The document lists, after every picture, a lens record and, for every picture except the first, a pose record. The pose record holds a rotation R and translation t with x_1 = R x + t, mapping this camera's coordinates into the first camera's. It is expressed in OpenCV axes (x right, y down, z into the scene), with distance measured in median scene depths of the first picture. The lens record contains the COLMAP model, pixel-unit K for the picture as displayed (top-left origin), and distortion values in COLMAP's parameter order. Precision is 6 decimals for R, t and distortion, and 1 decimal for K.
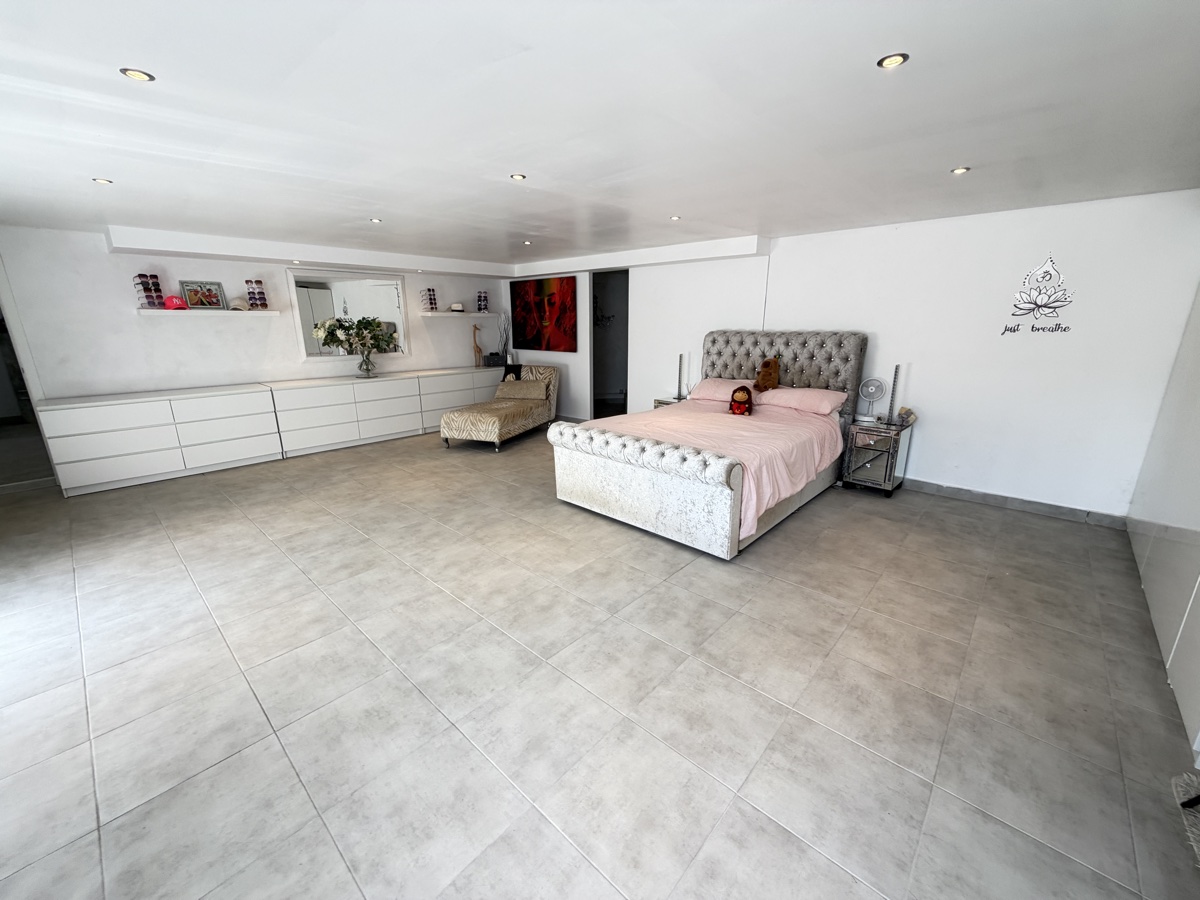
lens RADIAL K [[480.3, 0, 599.4], [0, 480.3, 452.1], [0, 0, 1]] dist [0.001271, -0.000040]
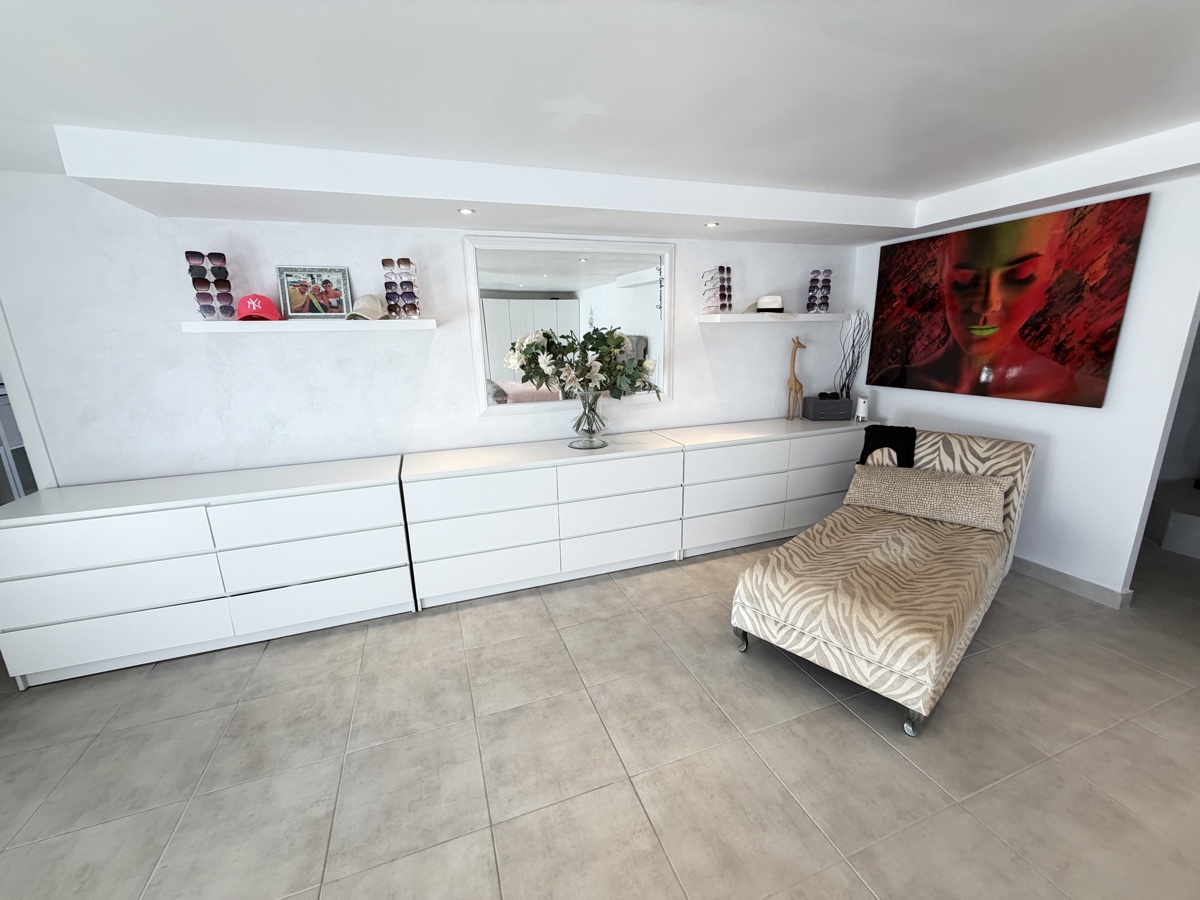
lens RADIAL K [[480.3, 0, 597.8], [0, 480.3, 451.1], [0, 0, 1]] dist [0.001271, -0.000040]
pose [[0.884828, 0.089984, -0.457146, -0.270544], [-0.100600, 0.994926, 0.001125, -0.168952], [0.454928, 0.044993, 0.889391, 0.619256]]
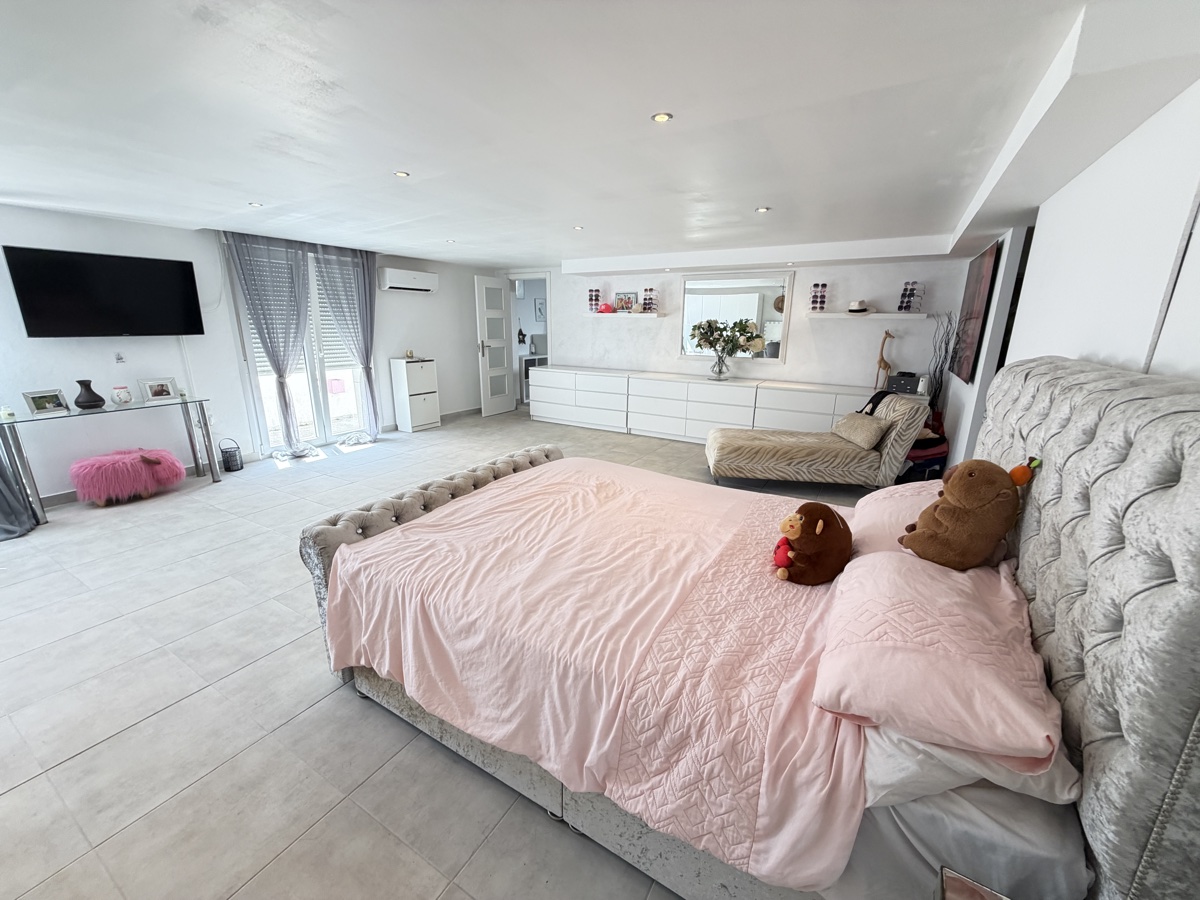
lens RADIAL K [[480.3, 0, 596.3], [0, 480.3, 450.7], [0, 0, 1]] dist [0.001271, -0.000040]
pose [[0.201109, 0.258342, -0.944889, 0.488290], [-0.271507, 0.941505, 0.199630, -0.164421], [0.941190, 0.216396, 0.259487, 0.603148]]
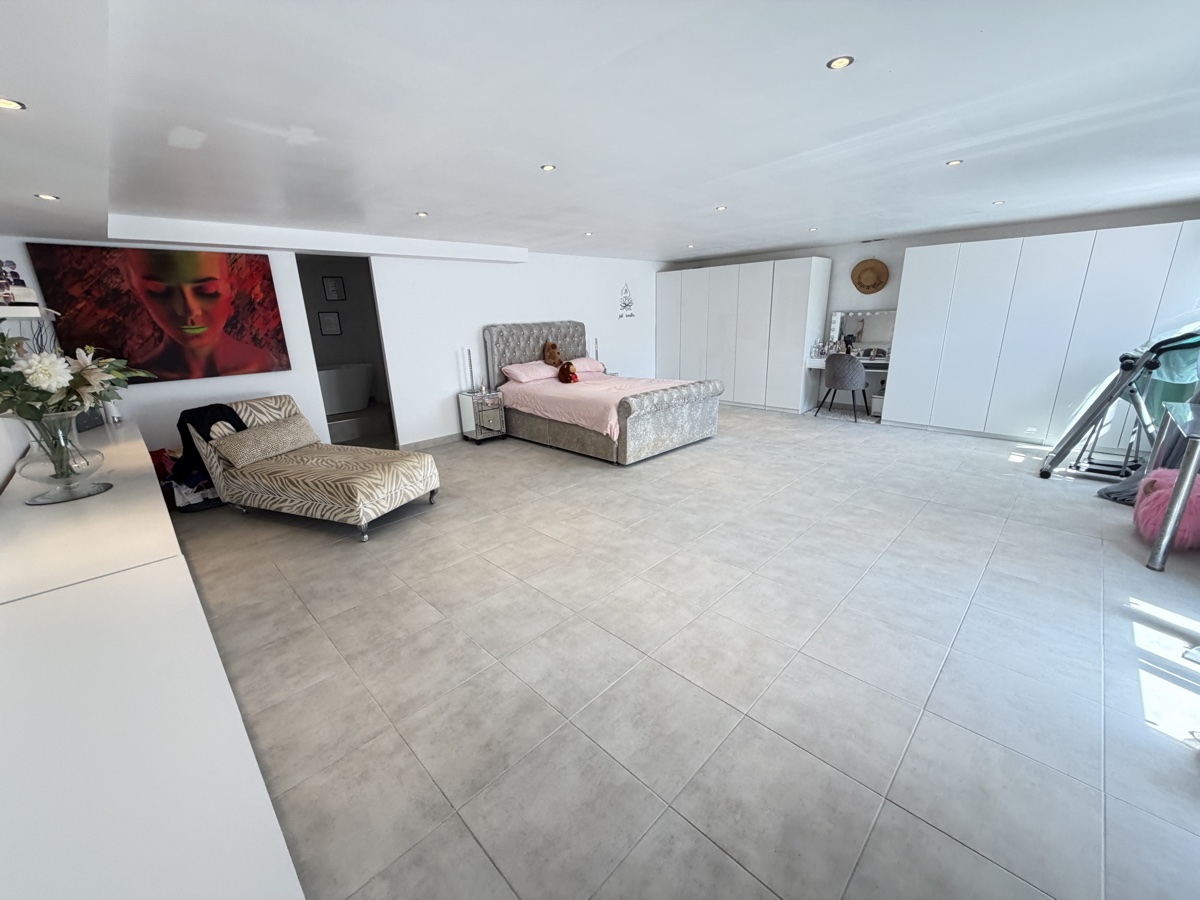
lens RADIAL K [[480.3, 0, 598.8], [0, 480.3, 450.1], [0, 0, 1]] dist [0.001271, -0.000040]
pose [[0.047491, -0.273752, 0.960627, -0.871665], [0.295754, 0.922443, 0.248249, -0.178223], [-0.954083, 0.272320, 0.124771, 0.666815]]
